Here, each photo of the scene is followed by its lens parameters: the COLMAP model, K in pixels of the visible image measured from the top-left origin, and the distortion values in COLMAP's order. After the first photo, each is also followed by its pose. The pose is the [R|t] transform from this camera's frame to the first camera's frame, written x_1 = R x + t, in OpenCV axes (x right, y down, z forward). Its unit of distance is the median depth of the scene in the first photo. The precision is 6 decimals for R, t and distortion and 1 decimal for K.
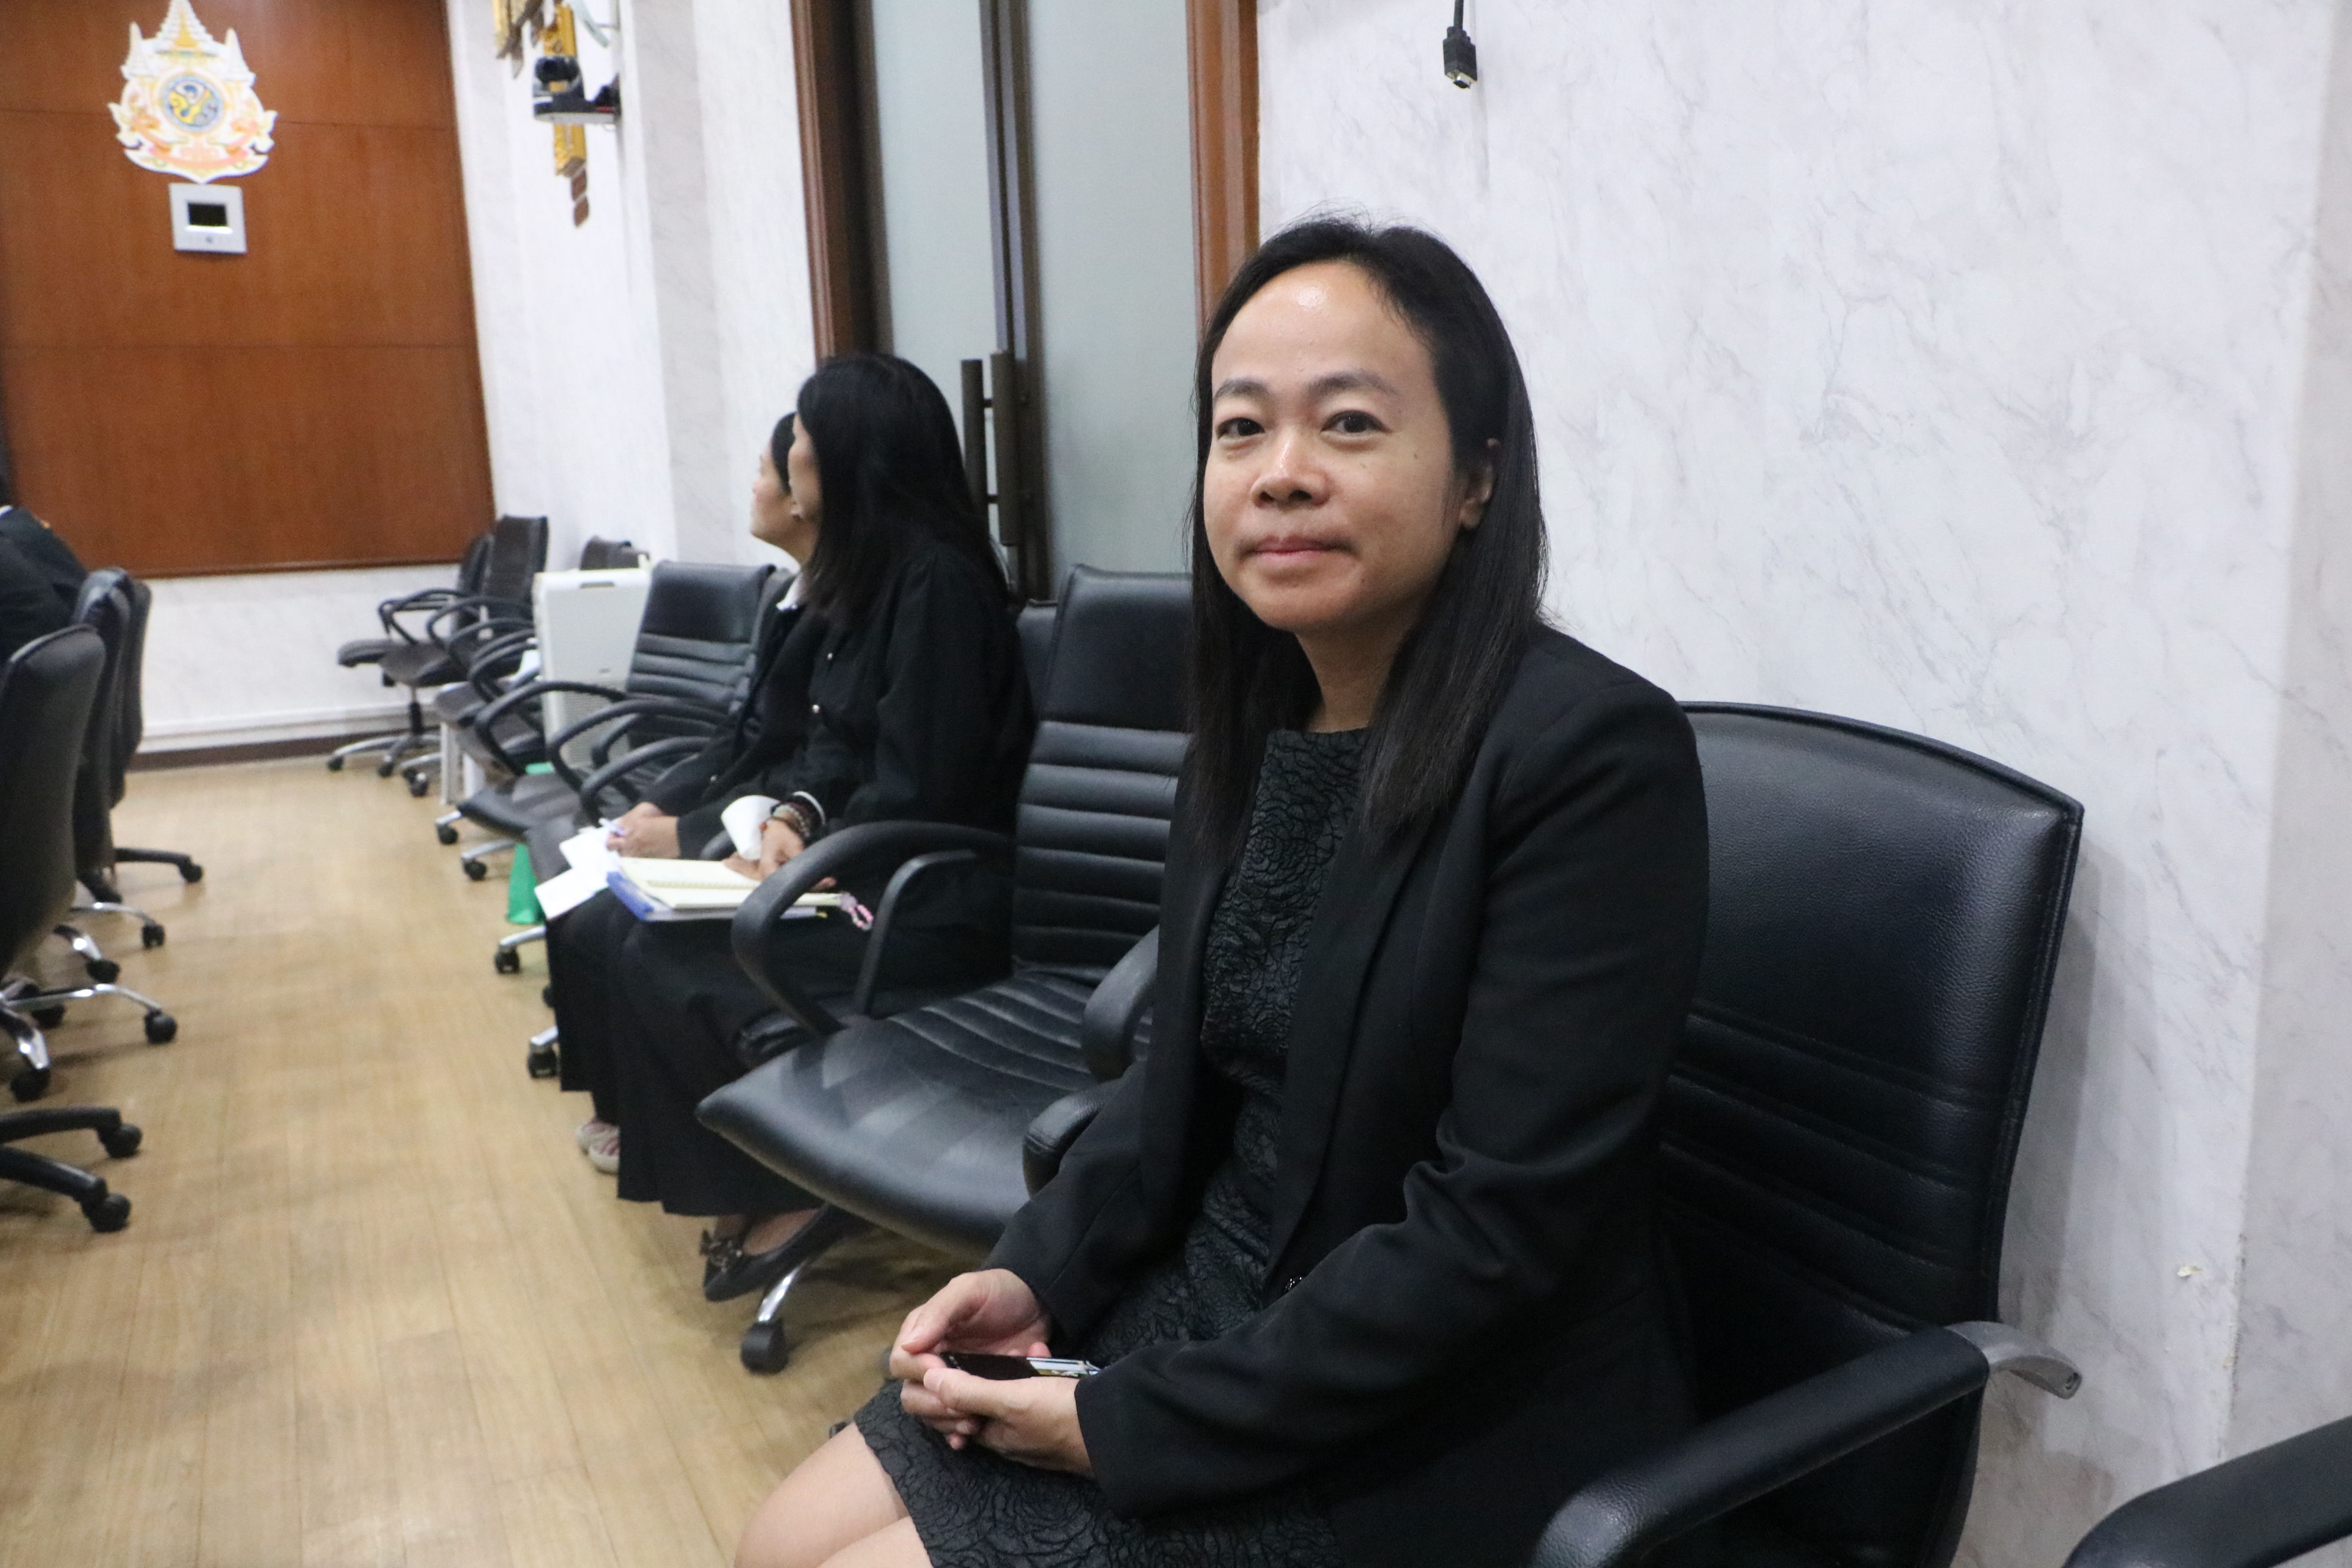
lens RADIAL K [[1857.2, 0, 1178.4], [0, 1857.2, 789.6], [0, 0, 1]] dist [-0.021337, 0.027123]
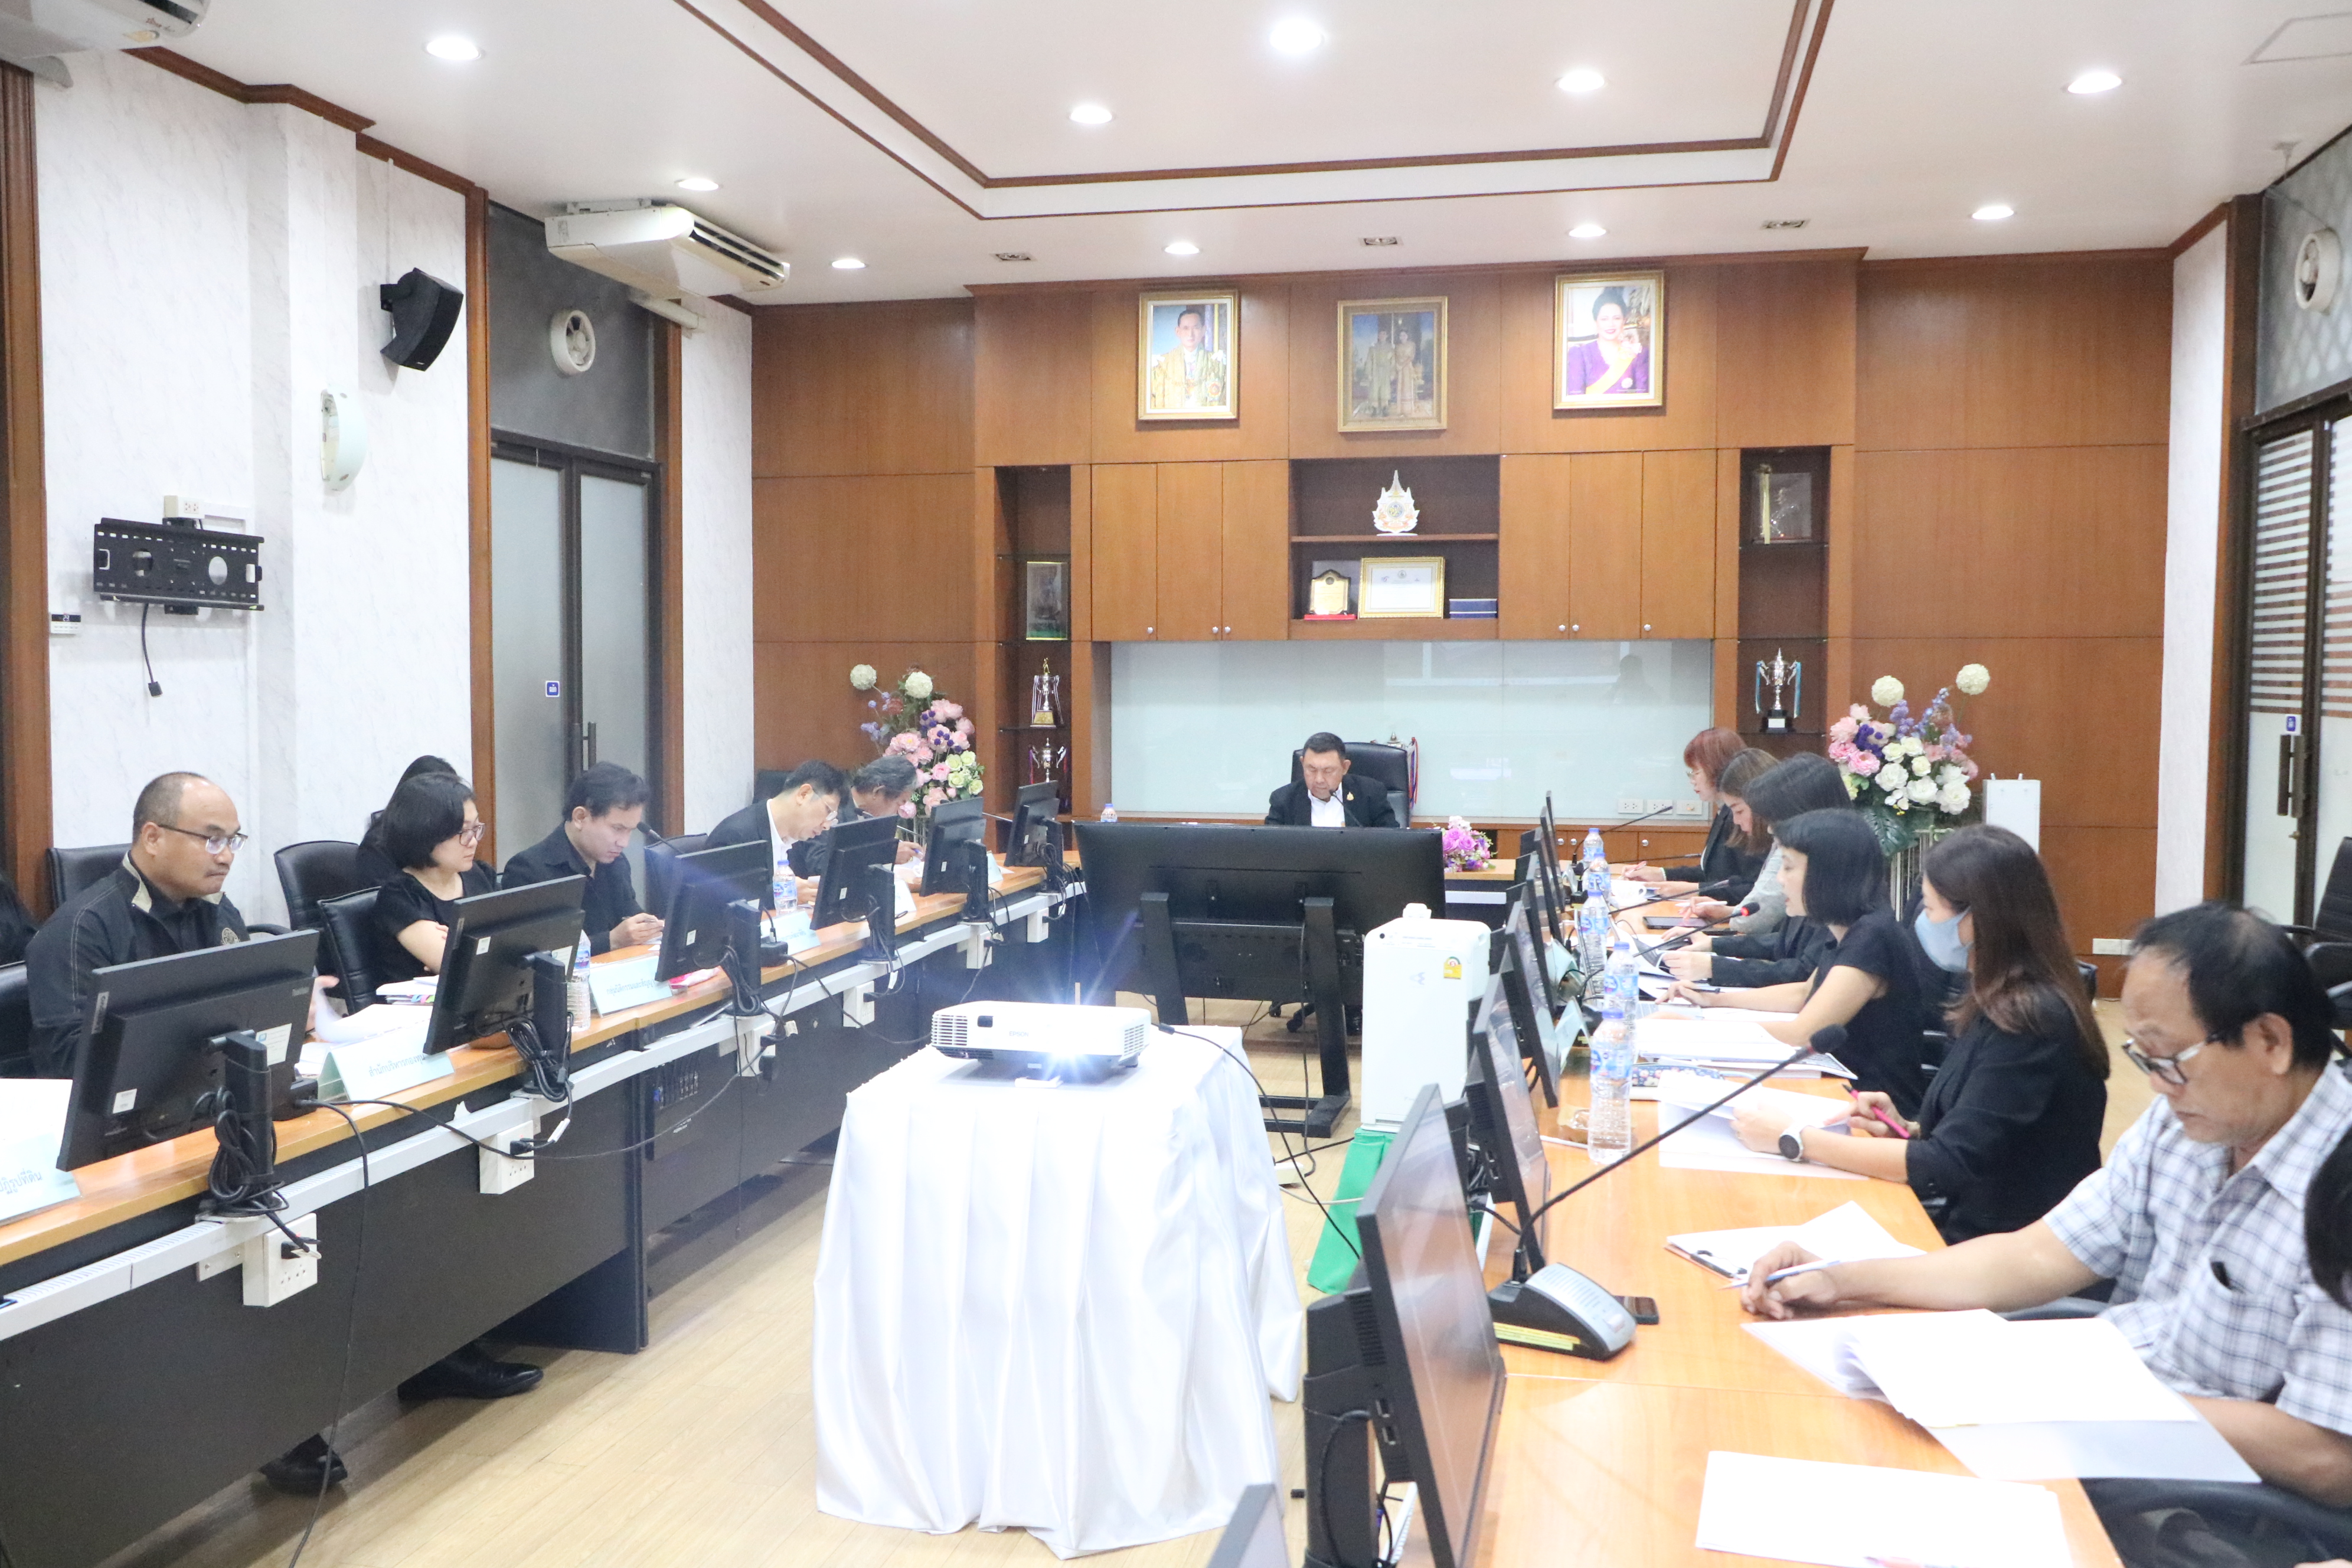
lens RADIAL K [[1959.2, 0, 1163.2], [0, 1959.2, 783.8], [0, 0, 1]] dist [-0.021738, 0.033680]
pose [[-0.773470, -0.004273, 0.633819, -0.829767], [0.130975, 0.977317, 0.166422, -0.132681], [-0.620154, 0.211737, -0.755366, 0.598739]]
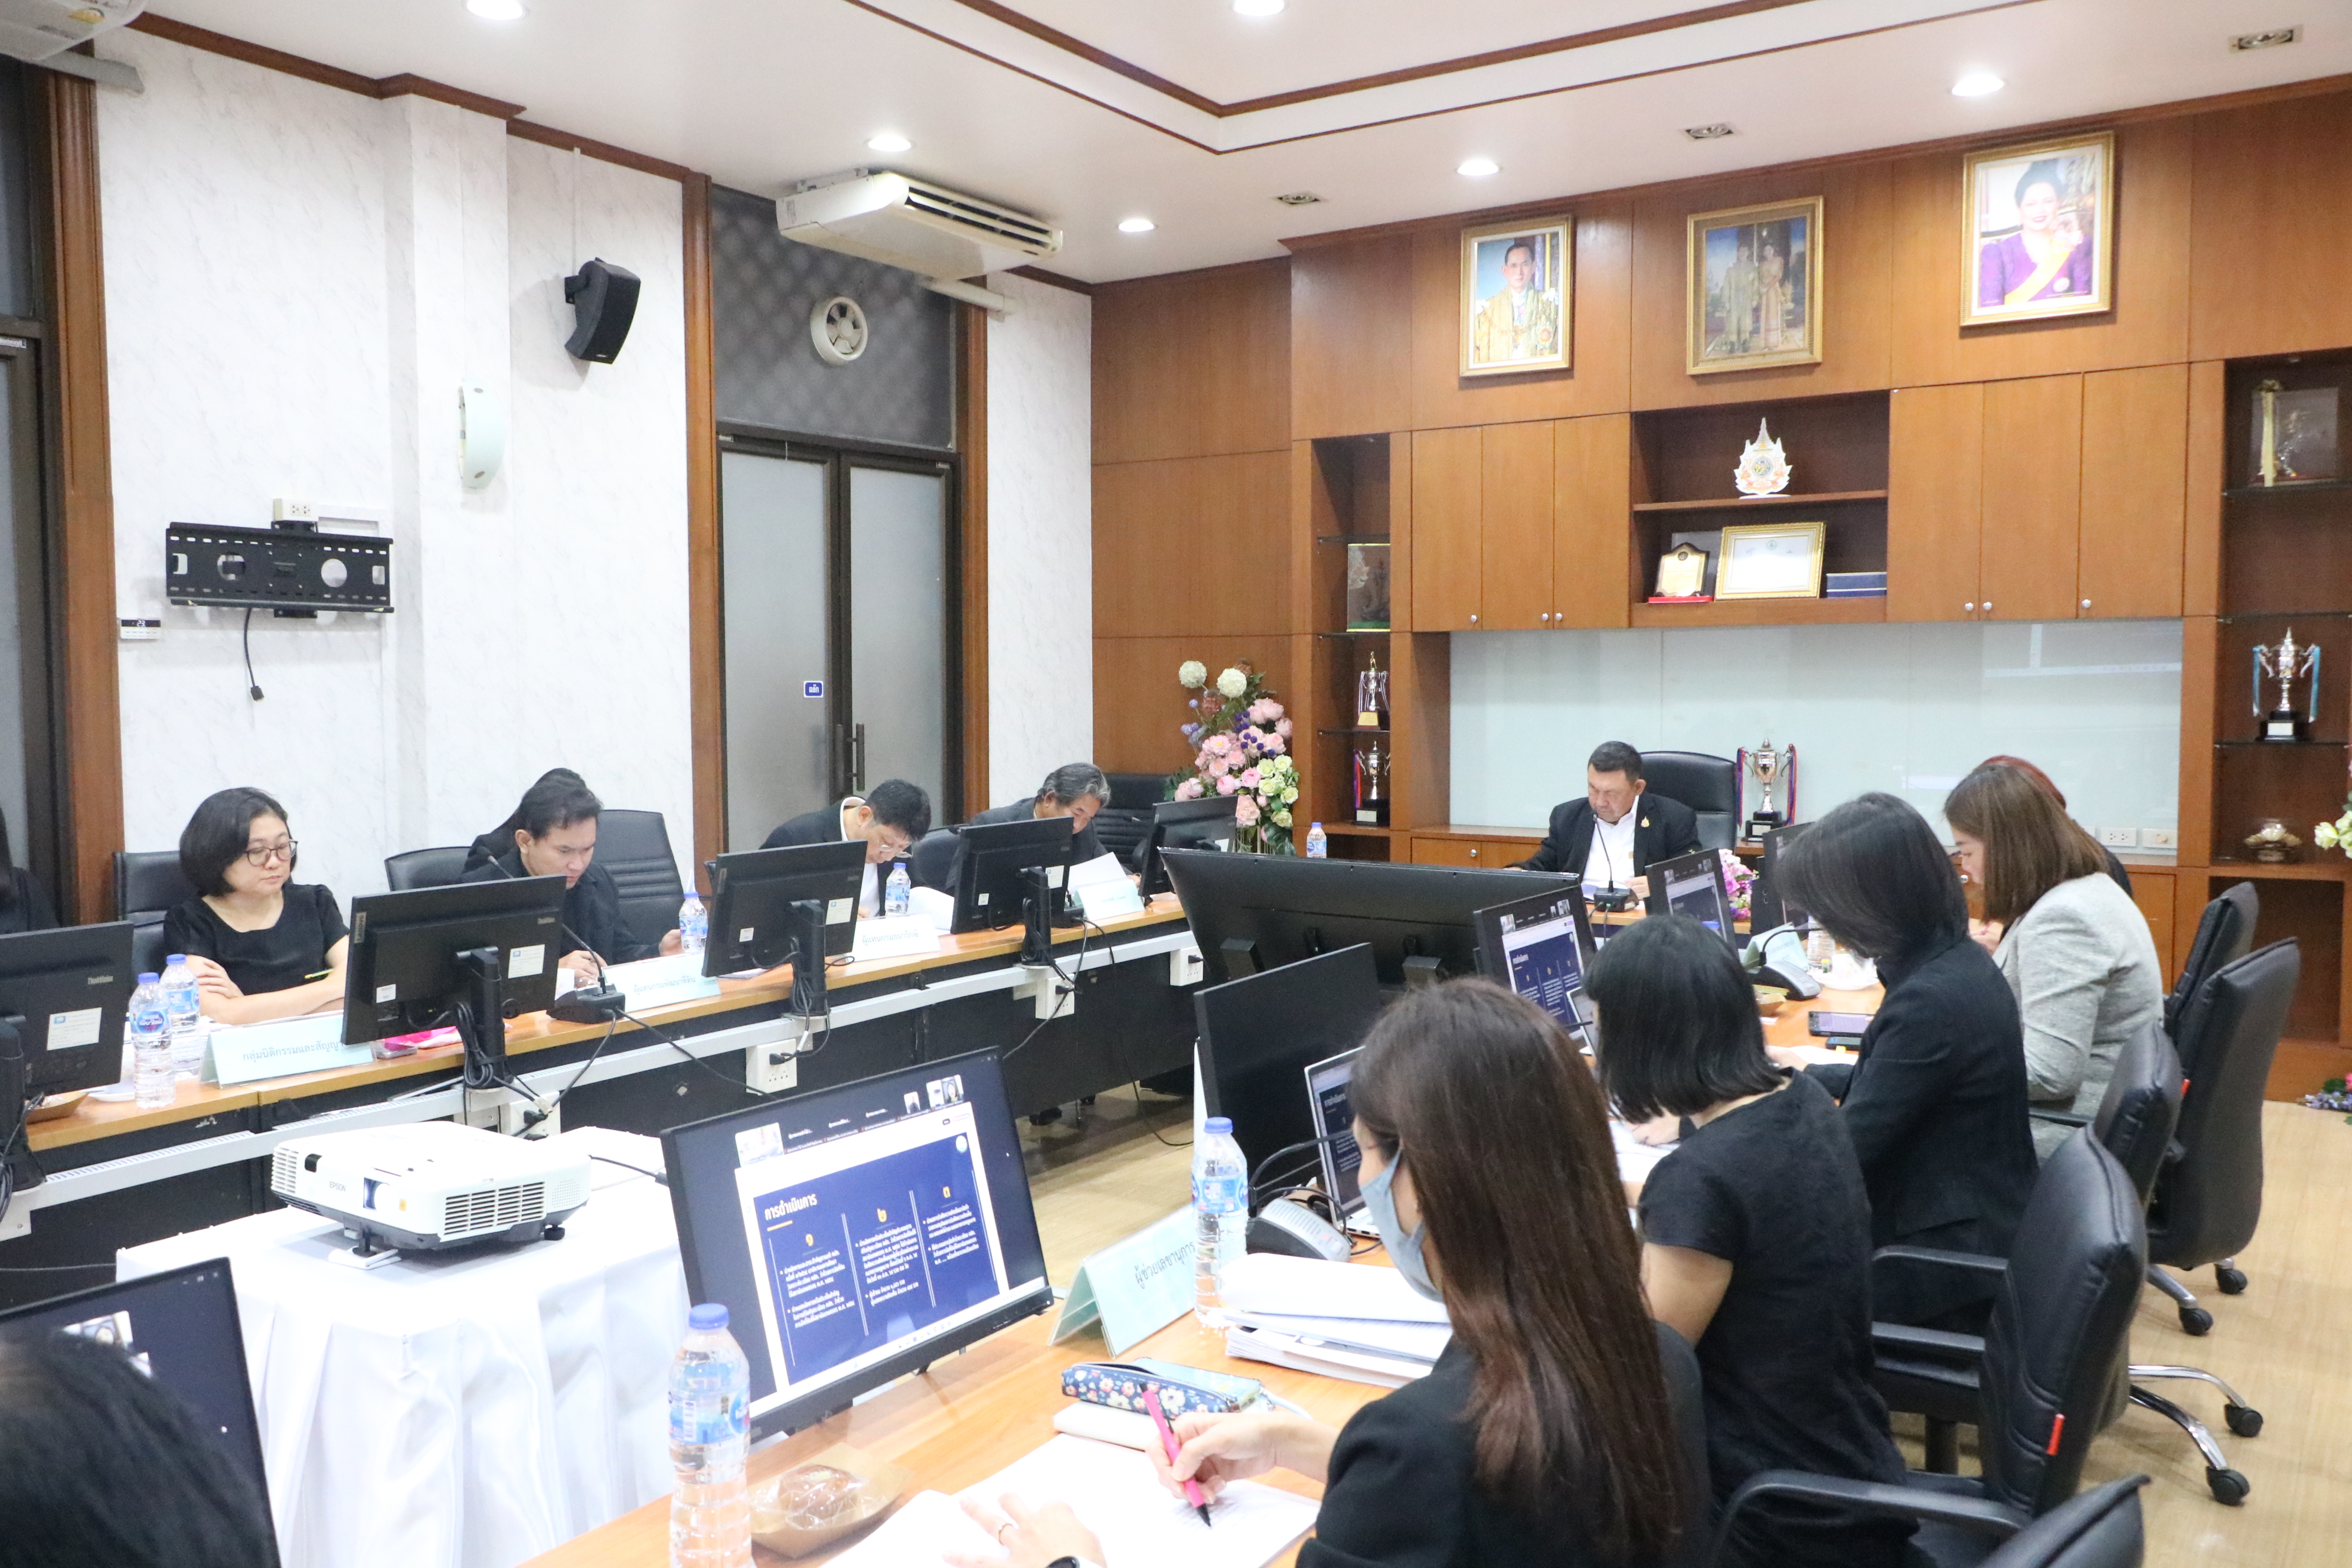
lens RADIAL K [[1857.2, 0, 1161.2], [0, 1857.2, 793.7], [0, 0, 1]] dist [-0.021337, 0.027123]
pose [[-0.488679, -0.021761, 0.872192, -0.846013], [0.170207, 0.978103, 0.119768, -0.076639], [-0.855700, 0.206981, -0.474274, 0.279561]]
